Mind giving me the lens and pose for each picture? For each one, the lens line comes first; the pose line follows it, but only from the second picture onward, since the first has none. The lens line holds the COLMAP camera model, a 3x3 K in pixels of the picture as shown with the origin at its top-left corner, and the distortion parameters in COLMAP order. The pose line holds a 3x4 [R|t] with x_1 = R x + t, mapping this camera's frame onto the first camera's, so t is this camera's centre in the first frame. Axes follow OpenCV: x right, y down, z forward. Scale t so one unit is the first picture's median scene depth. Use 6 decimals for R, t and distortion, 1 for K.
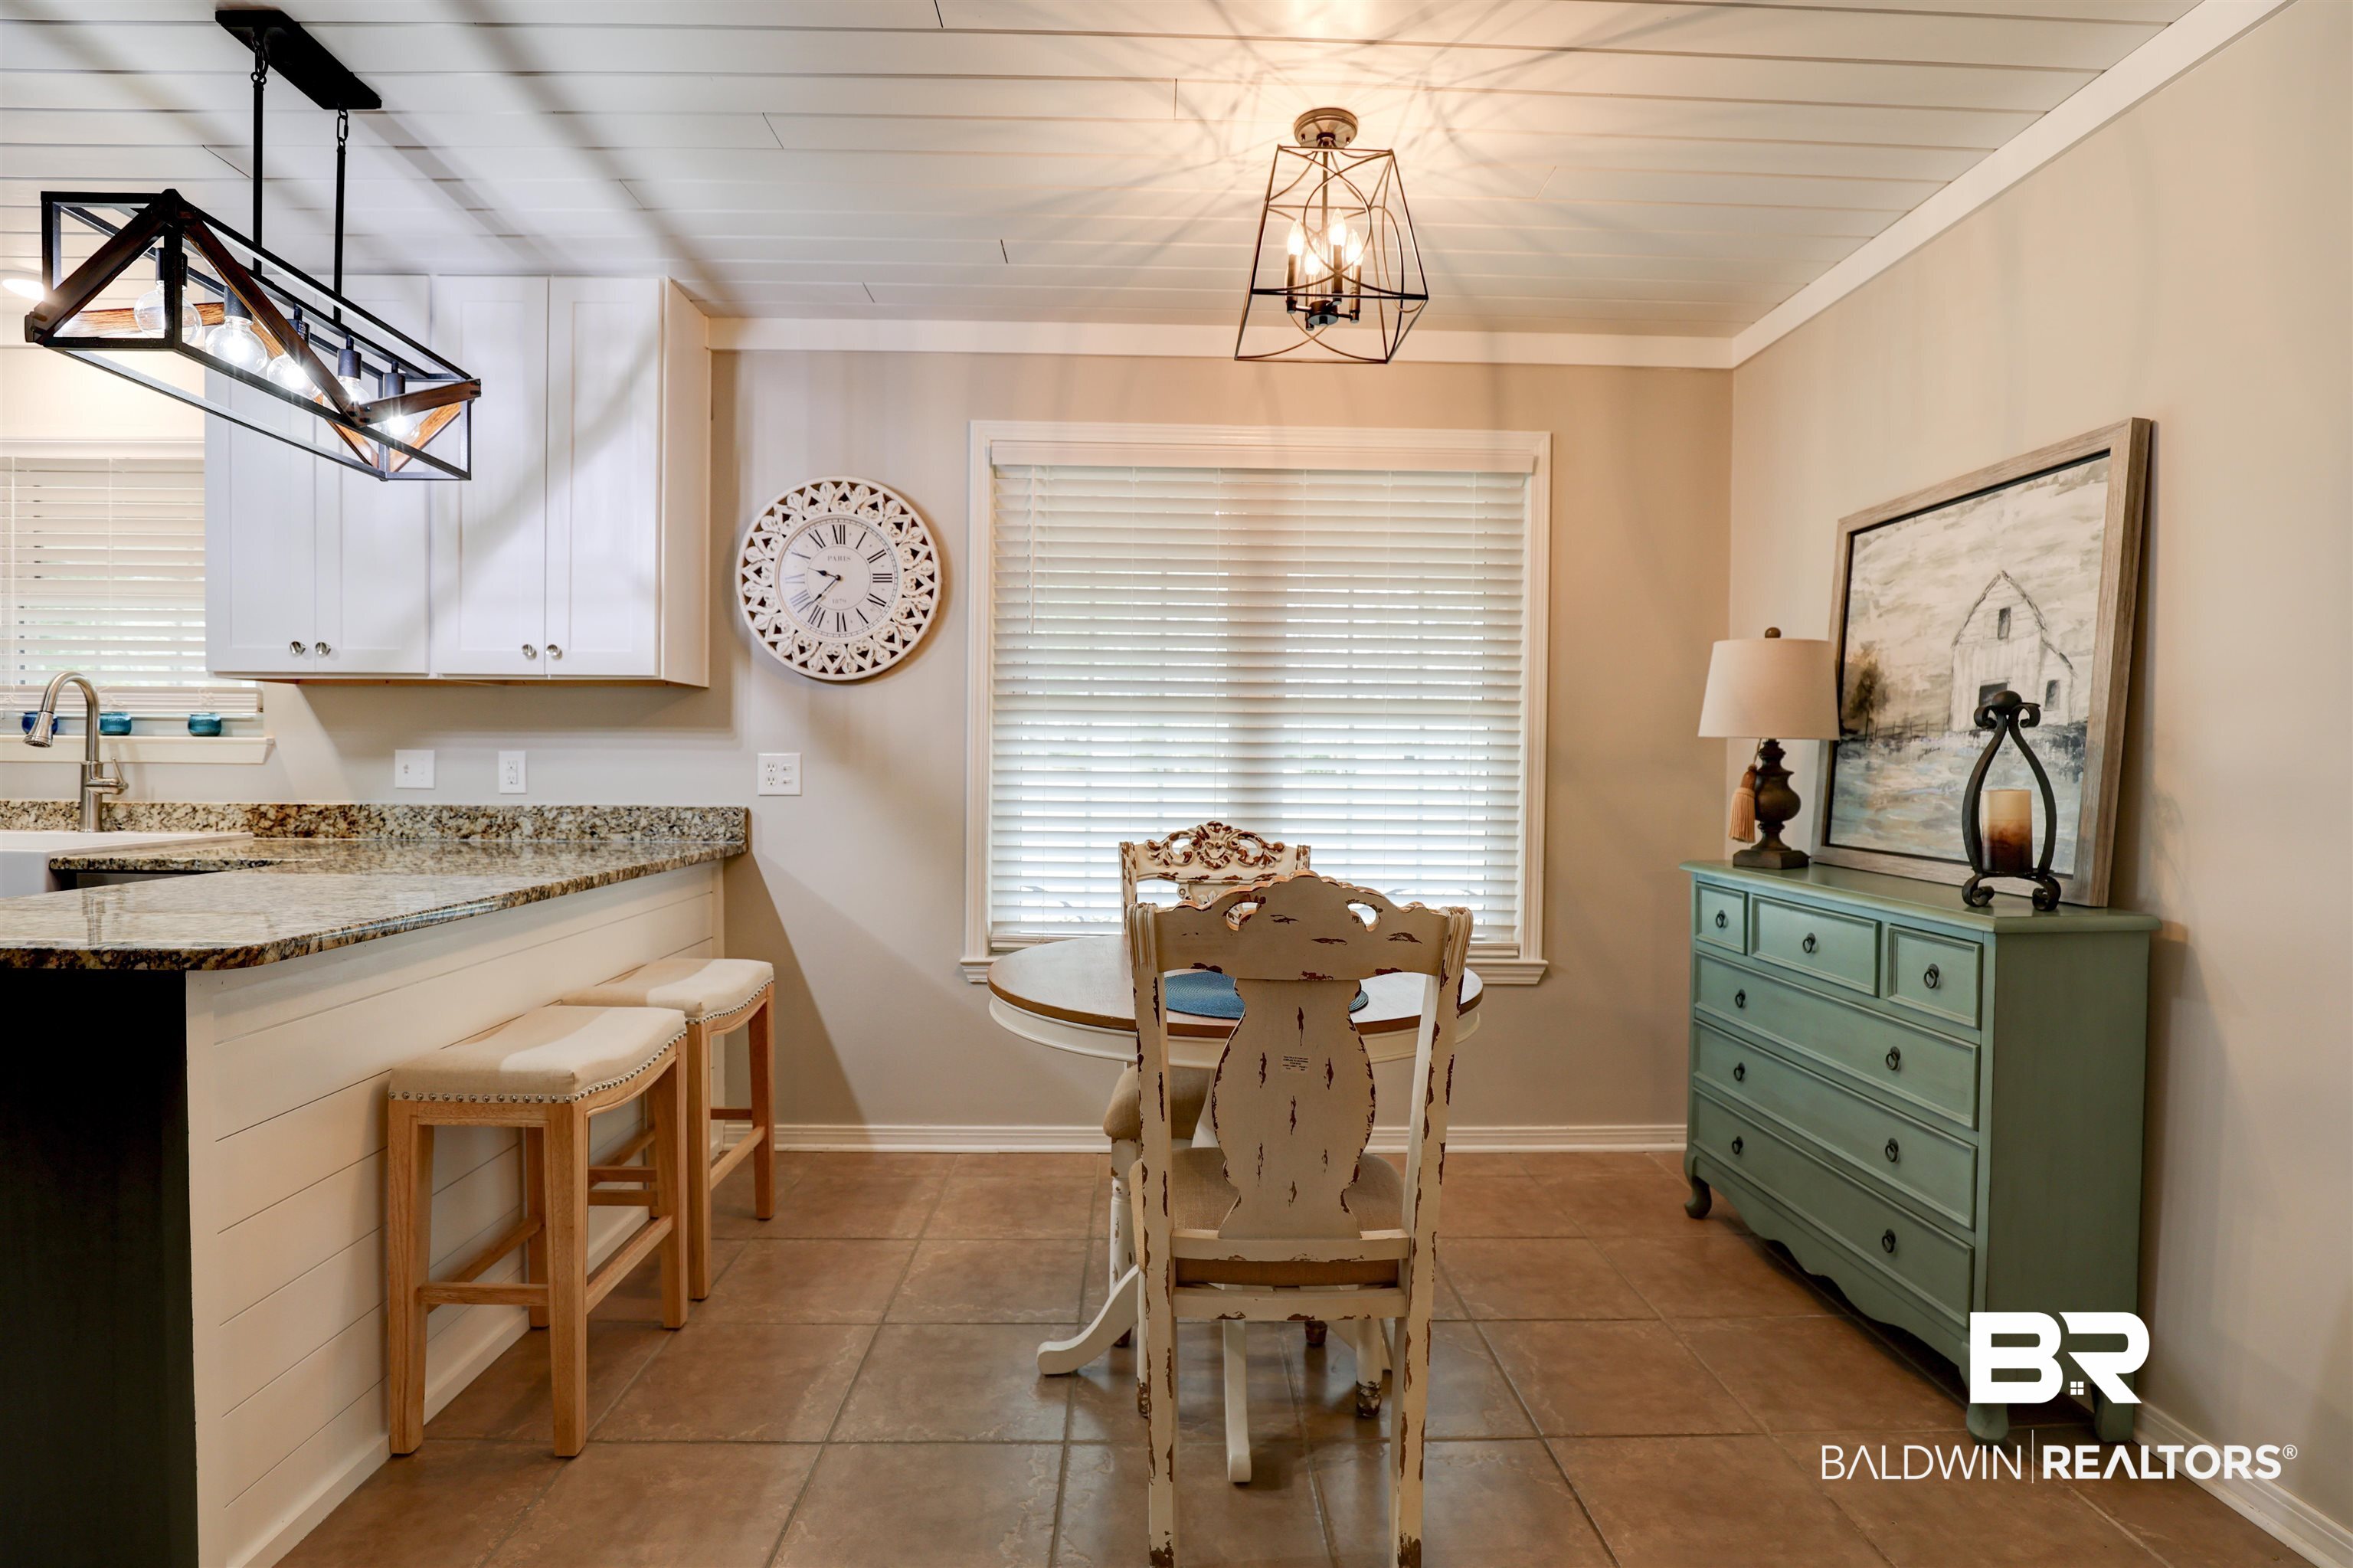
lens RADIAL K [[1126.7, 0, 1176.4], [0, 1126.7, 785.8], [0, 0, 1]] dist [-0.028573, 0.004235]
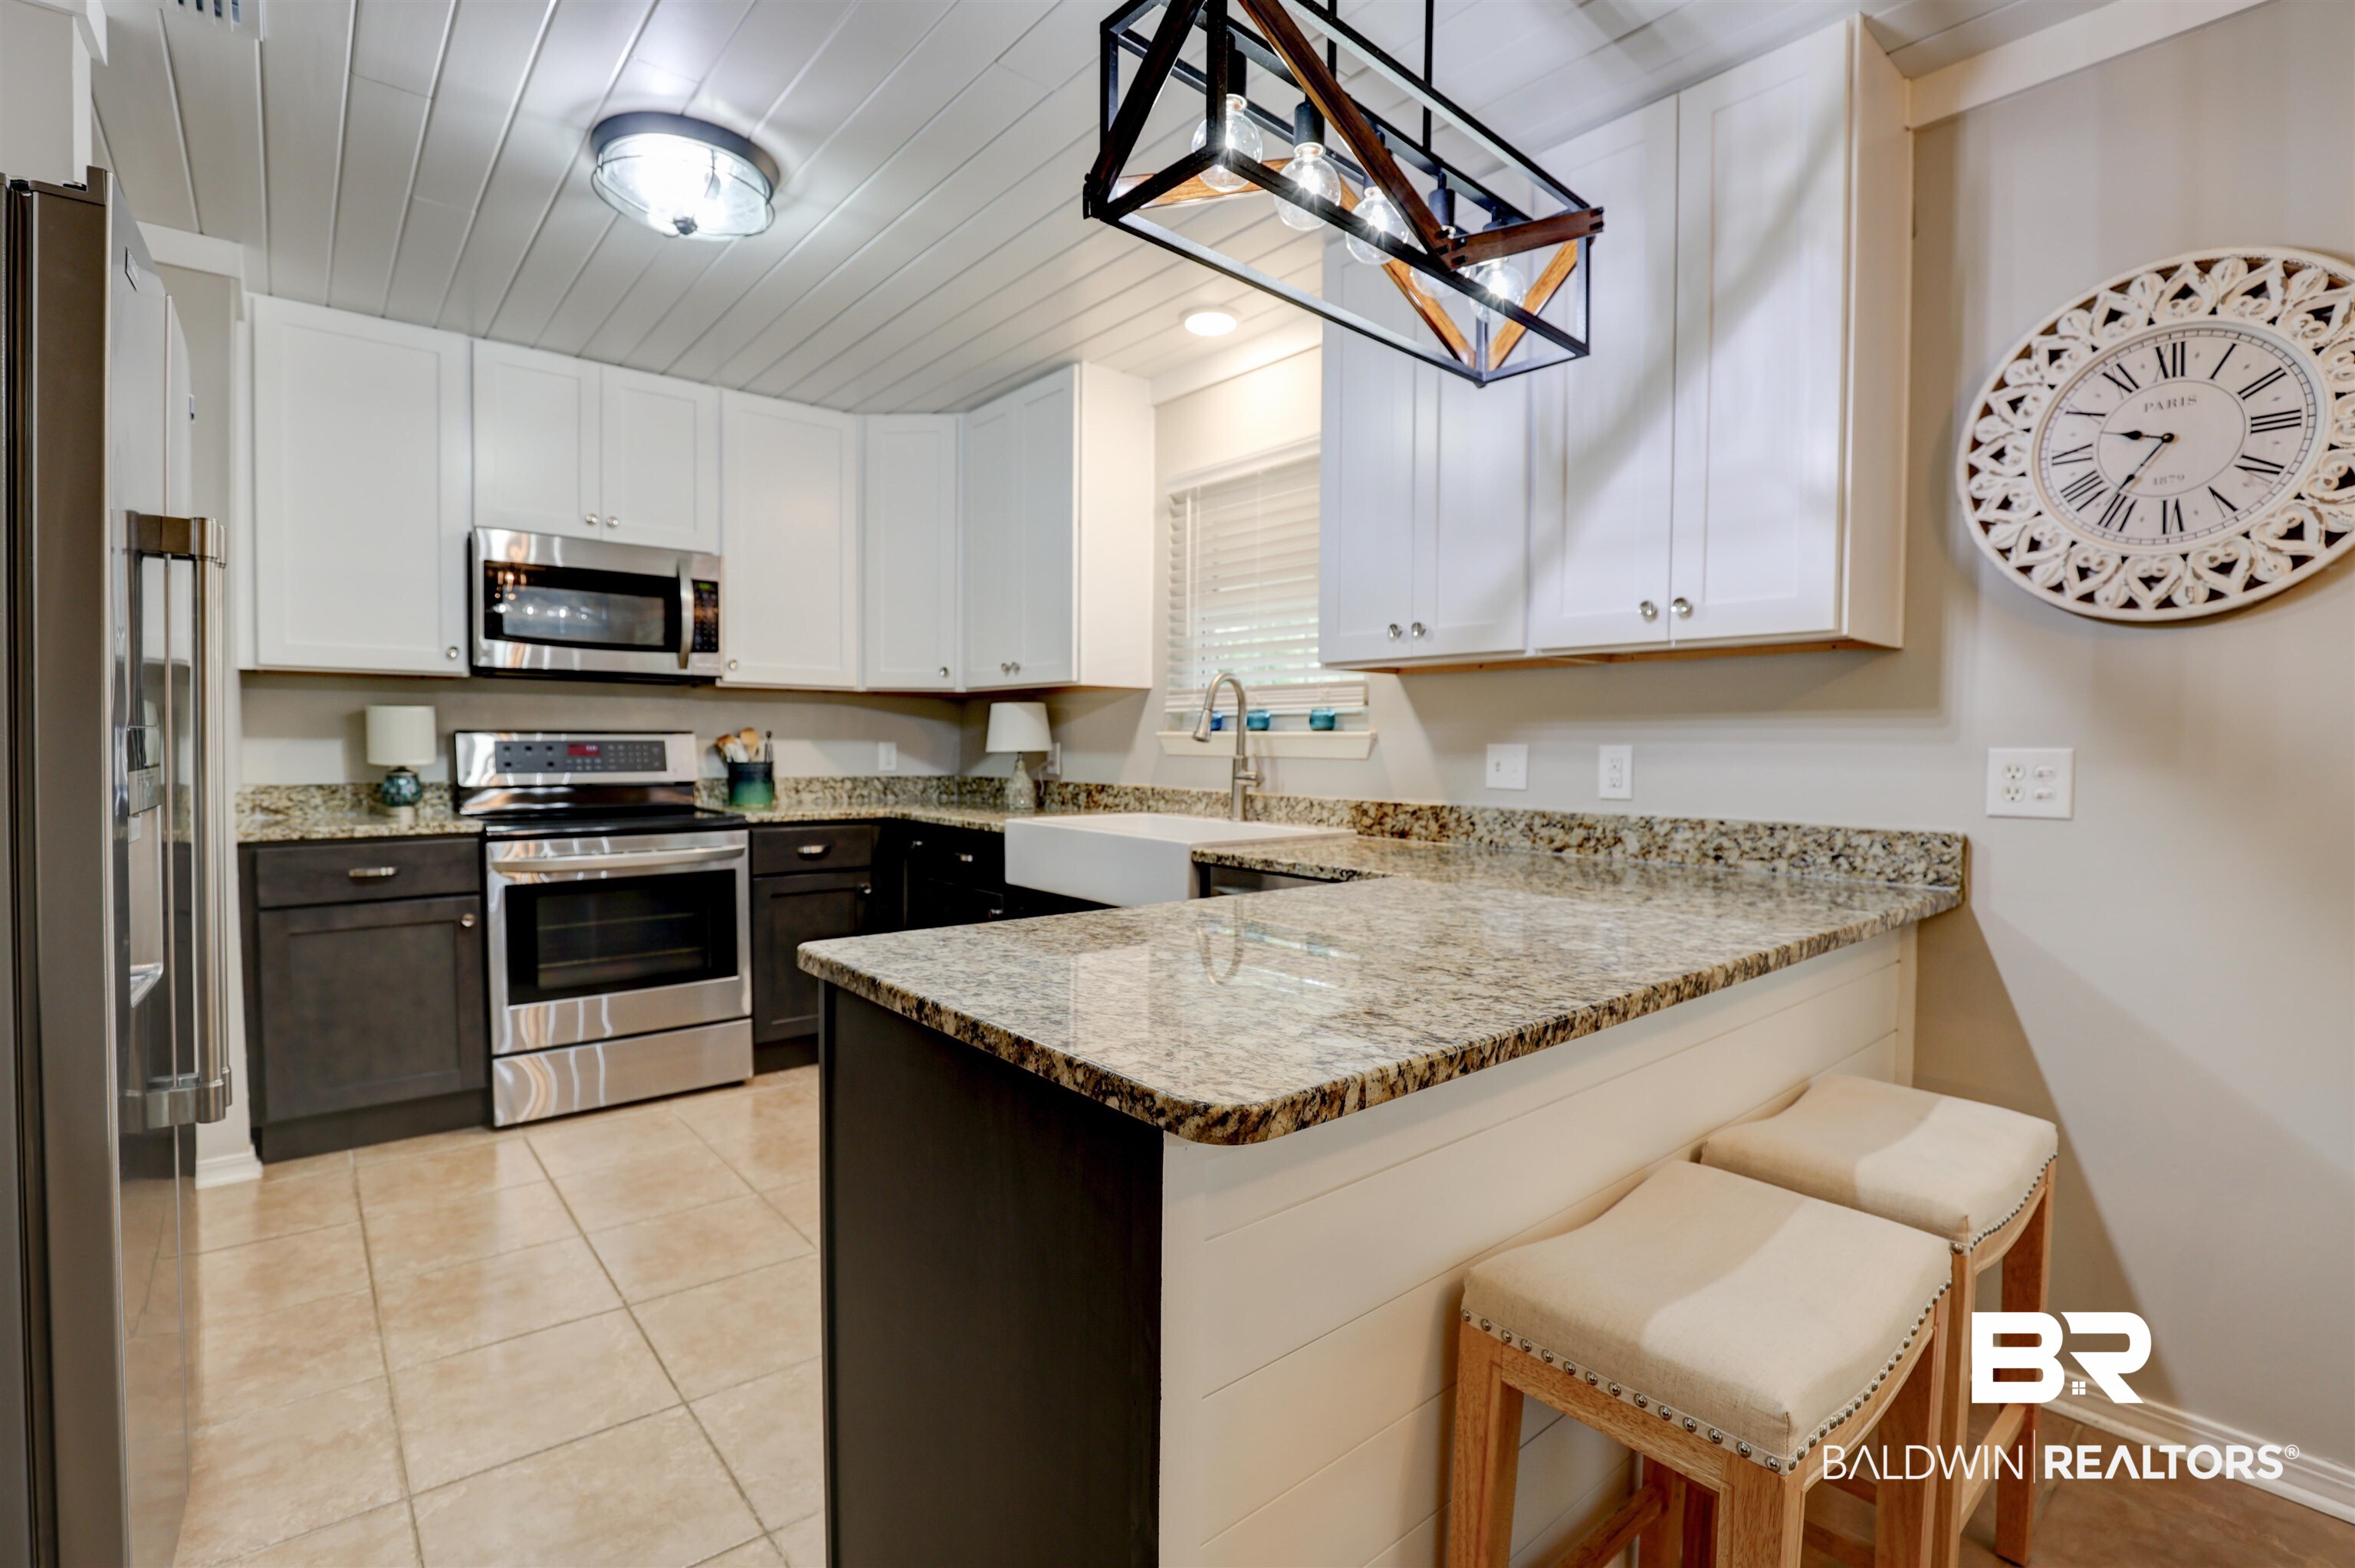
lens RADIAL K [[1080.6, 0, 1172.0], [0, 1080.6, 789.9], [0, 0, 1]] dist [-0.033739, 0.003913]
pose [[0.625510, 0.028444, -0.779697, -0.200270], [-0.020539, 0.999589, 0.019989, -0.008593], [0.779946, 0.003511, 0.625837, 0.282776]]
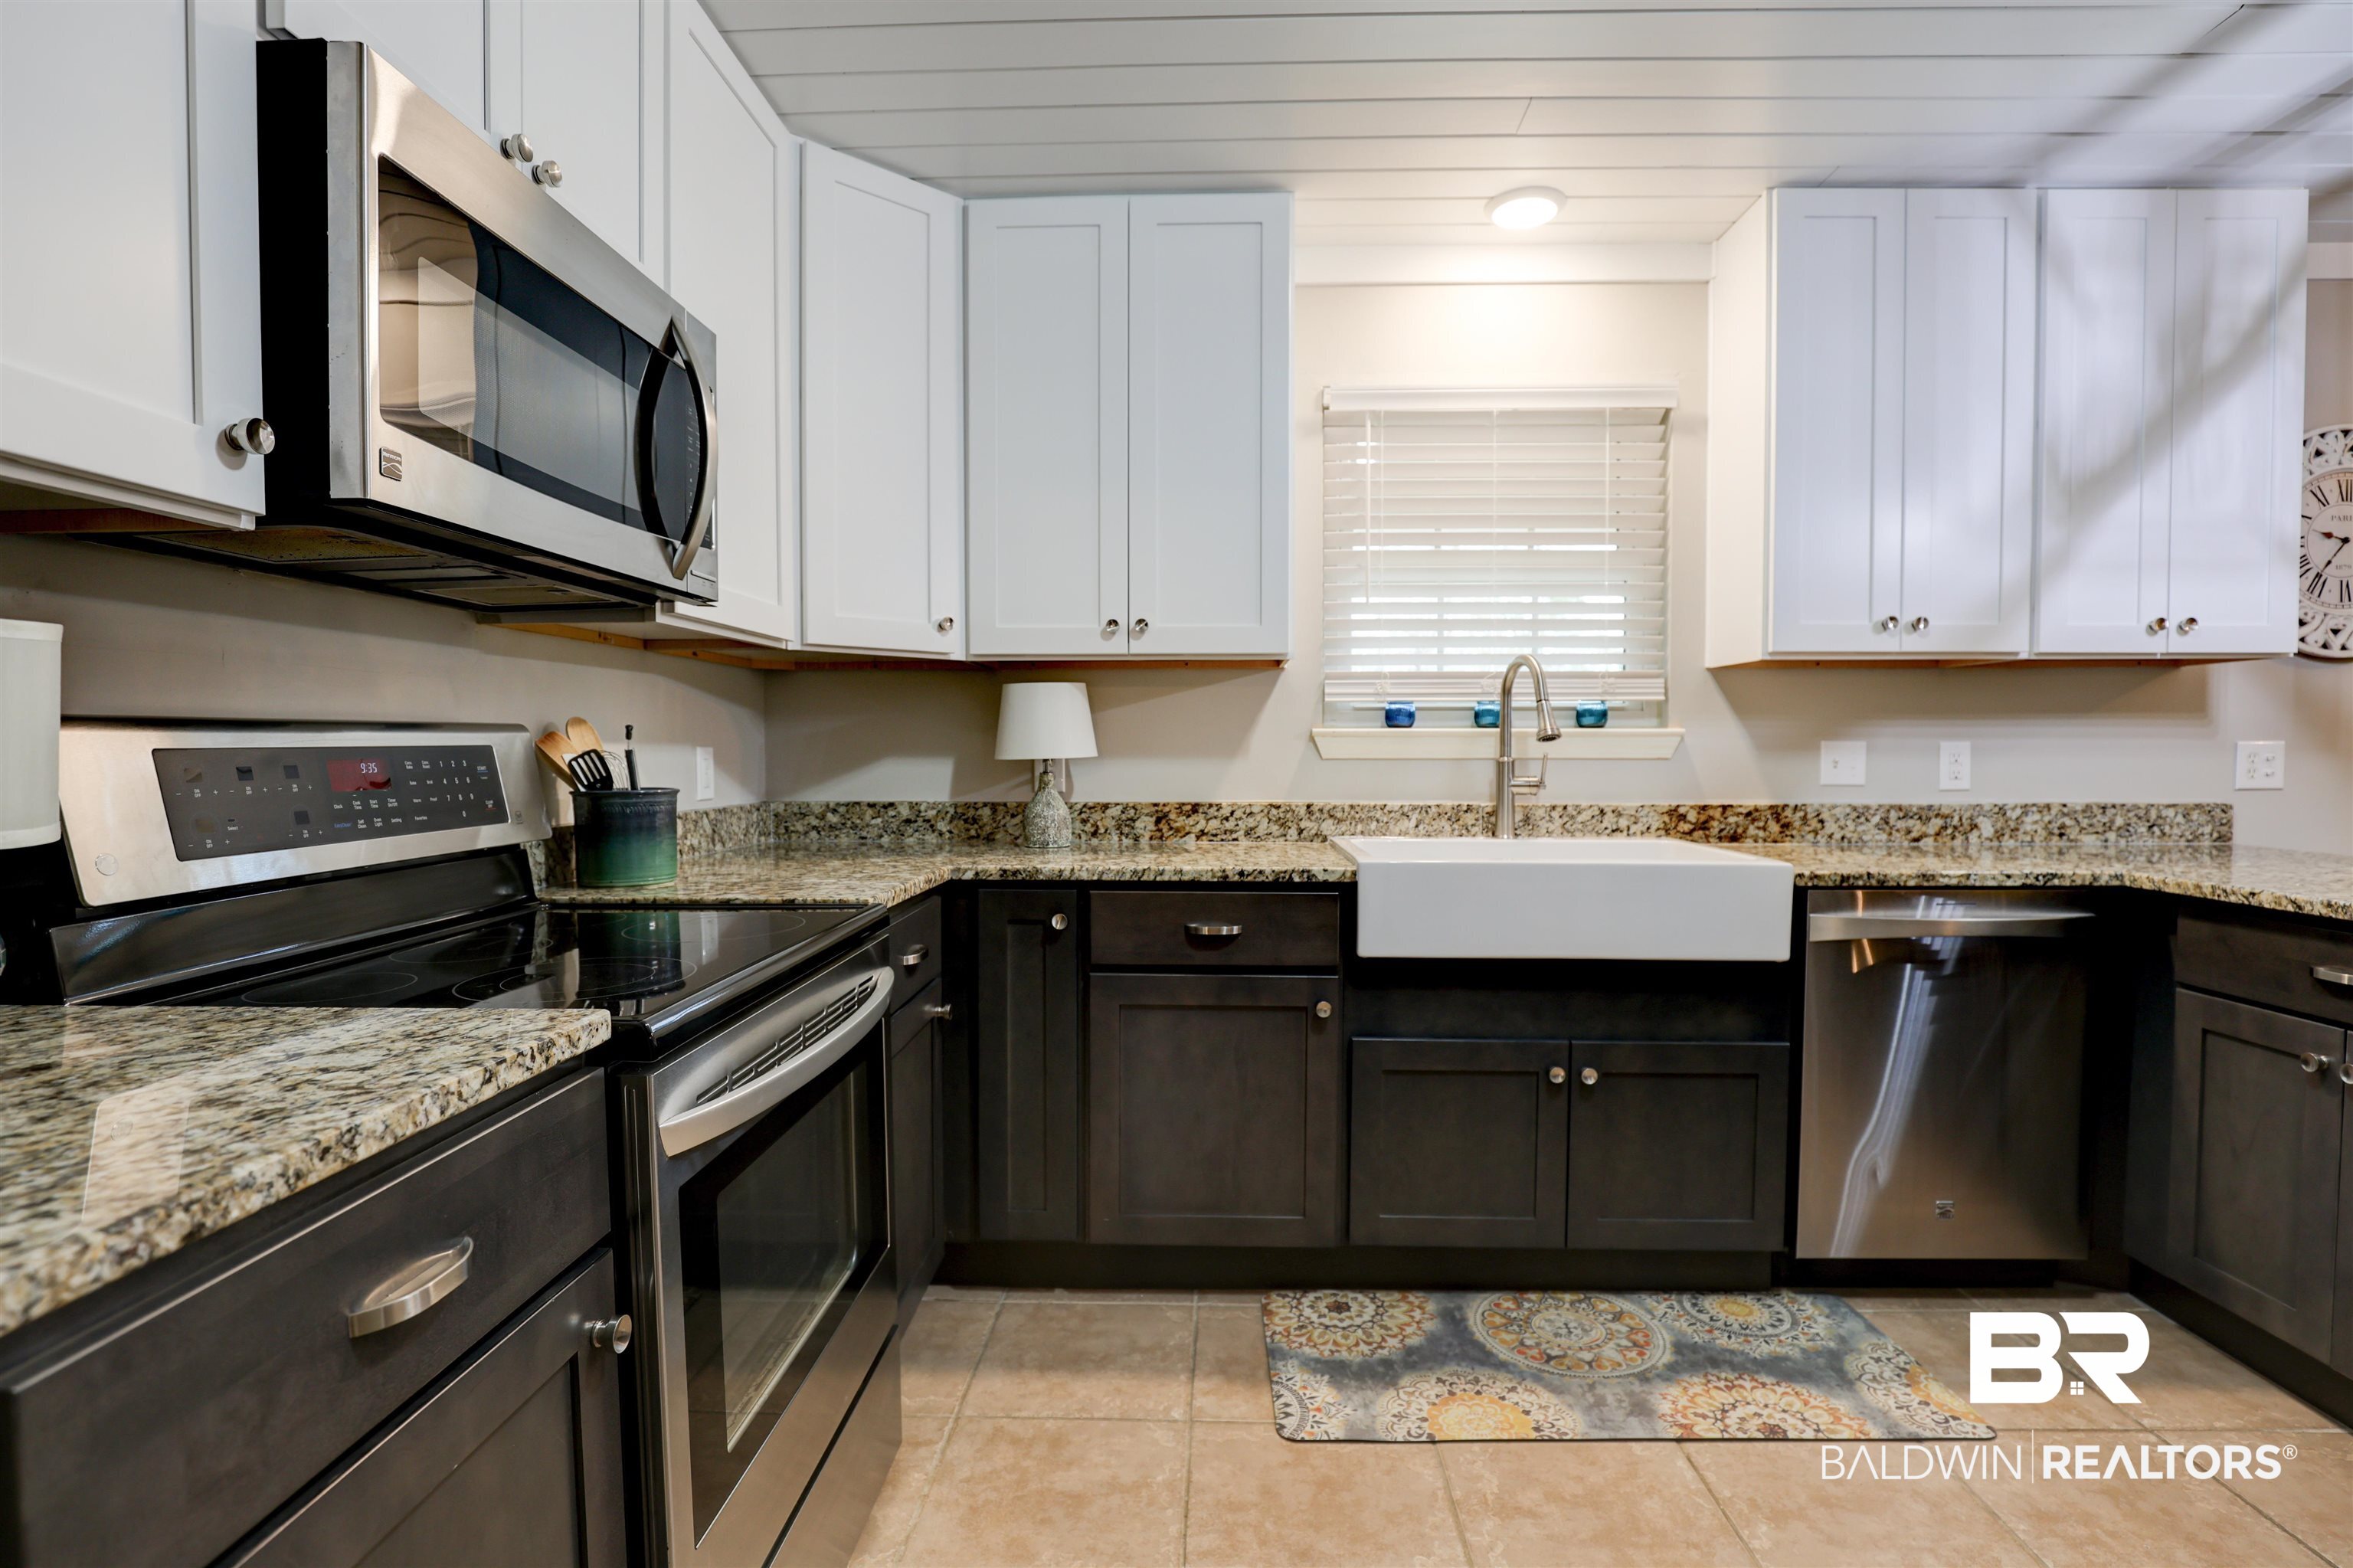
lens RADIAL K [[1126.7, 0, 1187.3], [0, 1126.7, 795.2], [0, 0, 1]] dist [-0.028573, 0.004235]
pose [[0.998290, -0.009155, -0.057726, -1.165474], [0.010335, 0.999743, 0.020166, -0.013115], [0.057527, -0.020728, 0.998129, 0.091927]]
